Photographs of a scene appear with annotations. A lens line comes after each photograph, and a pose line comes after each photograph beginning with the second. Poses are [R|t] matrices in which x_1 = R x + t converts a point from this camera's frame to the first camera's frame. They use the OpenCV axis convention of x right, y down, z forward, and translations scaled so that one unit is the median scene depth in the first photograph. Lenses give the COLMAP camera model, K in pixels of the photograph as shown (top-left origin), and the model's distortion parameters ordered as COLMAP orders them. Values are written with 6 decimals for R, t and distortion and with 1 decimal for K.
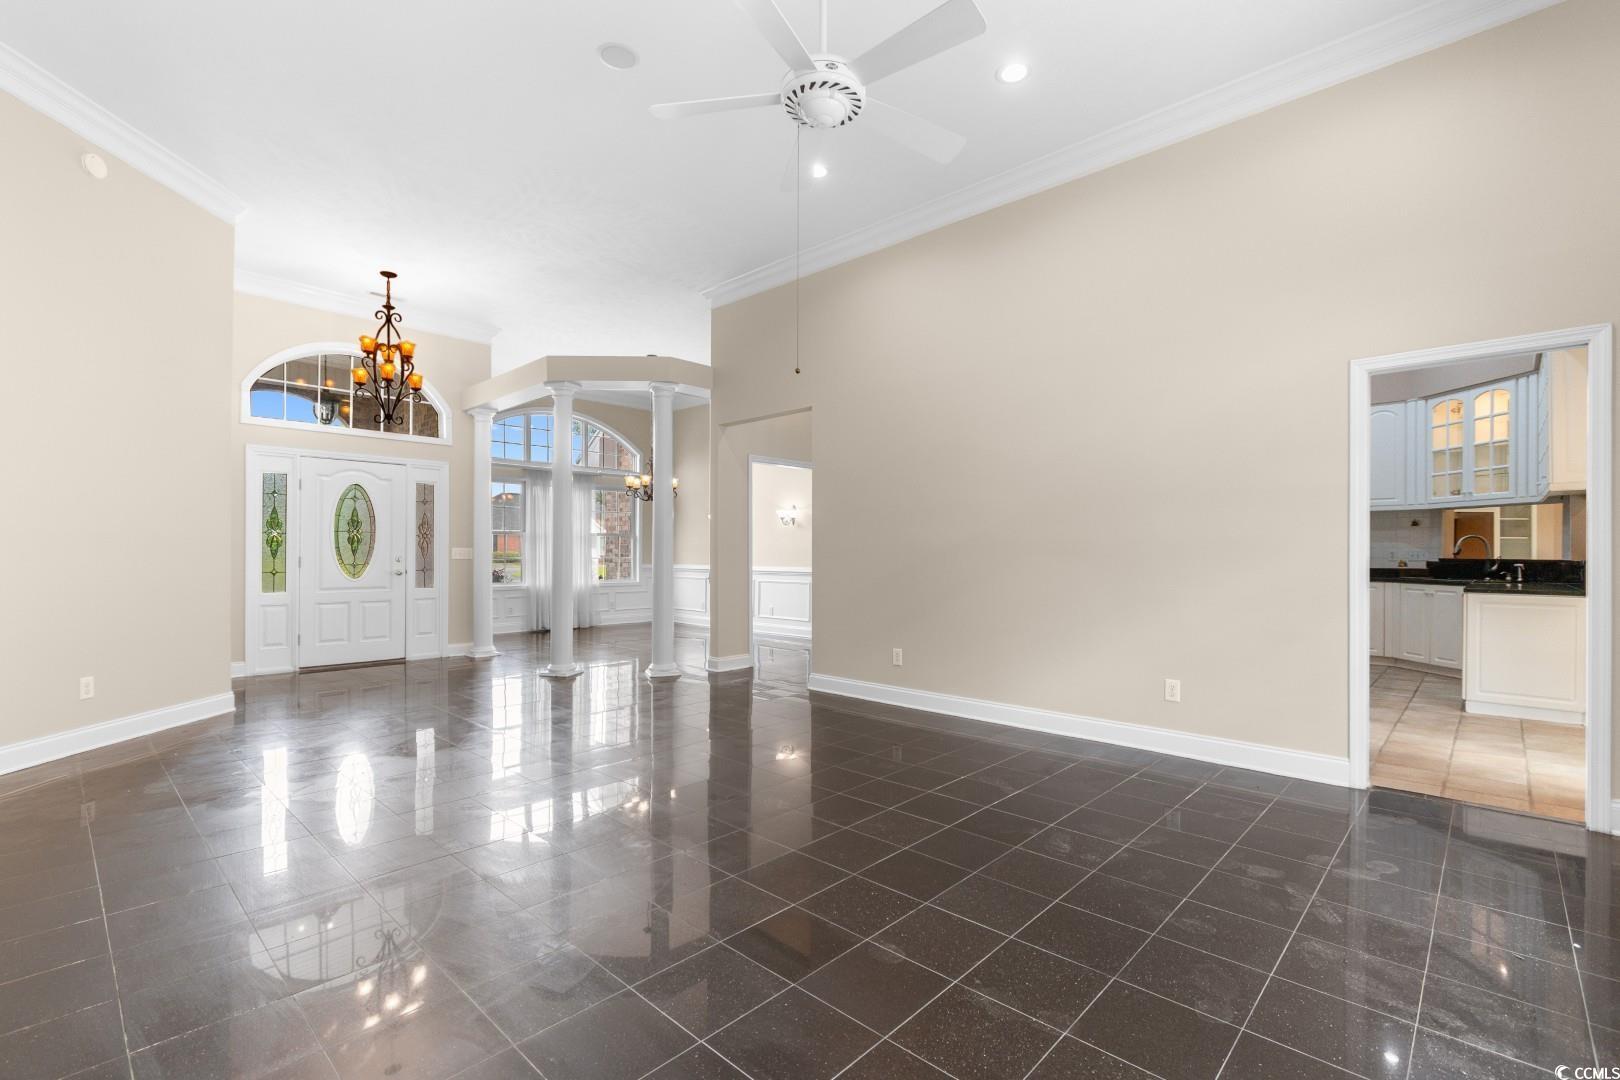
lens RADIAL K [[728.0, 0, 808.8], [0, 728.0, 548.9], [0, 0, 1]] dist [-0.001965, -0.000314]
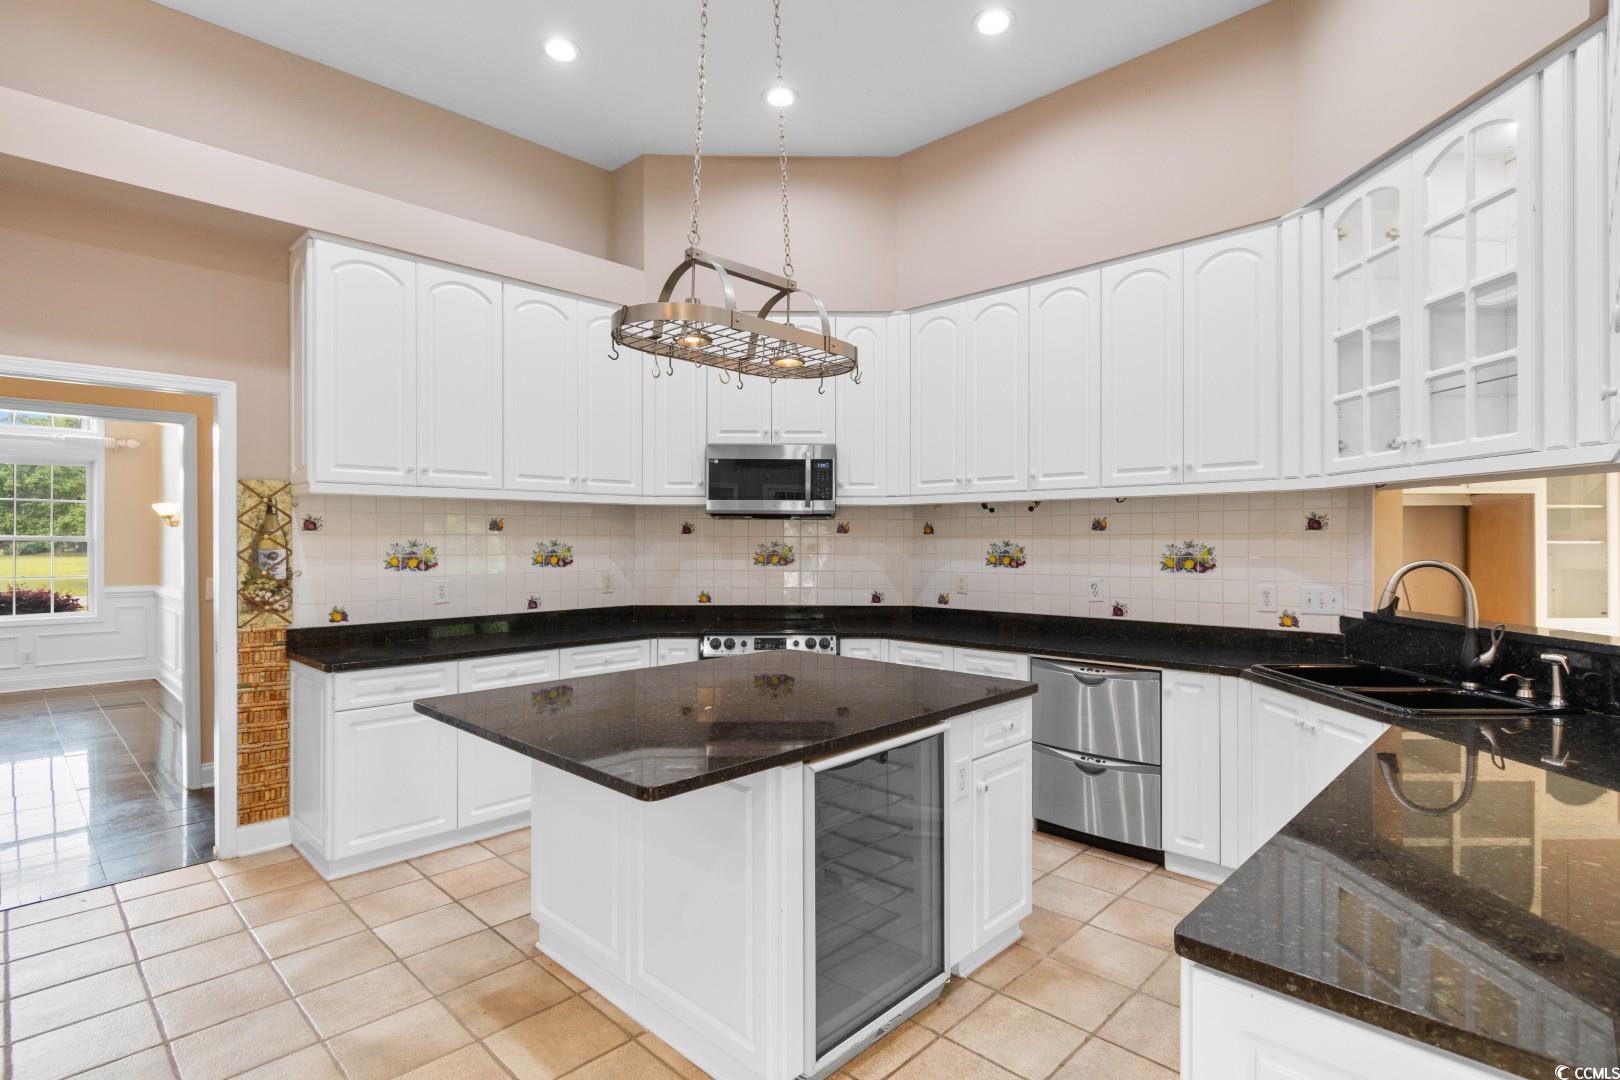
lens RADIAL K [[797.5, 0, 812.2], [0, 797.5, 535.8], [0, 0, 1]] dist [0.004885, 0.000750]
pose [[0.999897, -0.011272, -0.008928, 0.575767], [0.011245, 0.999932, -0.003115, -0.030829], [0.008962, 0.003015, 0.999955, 0.565984]]
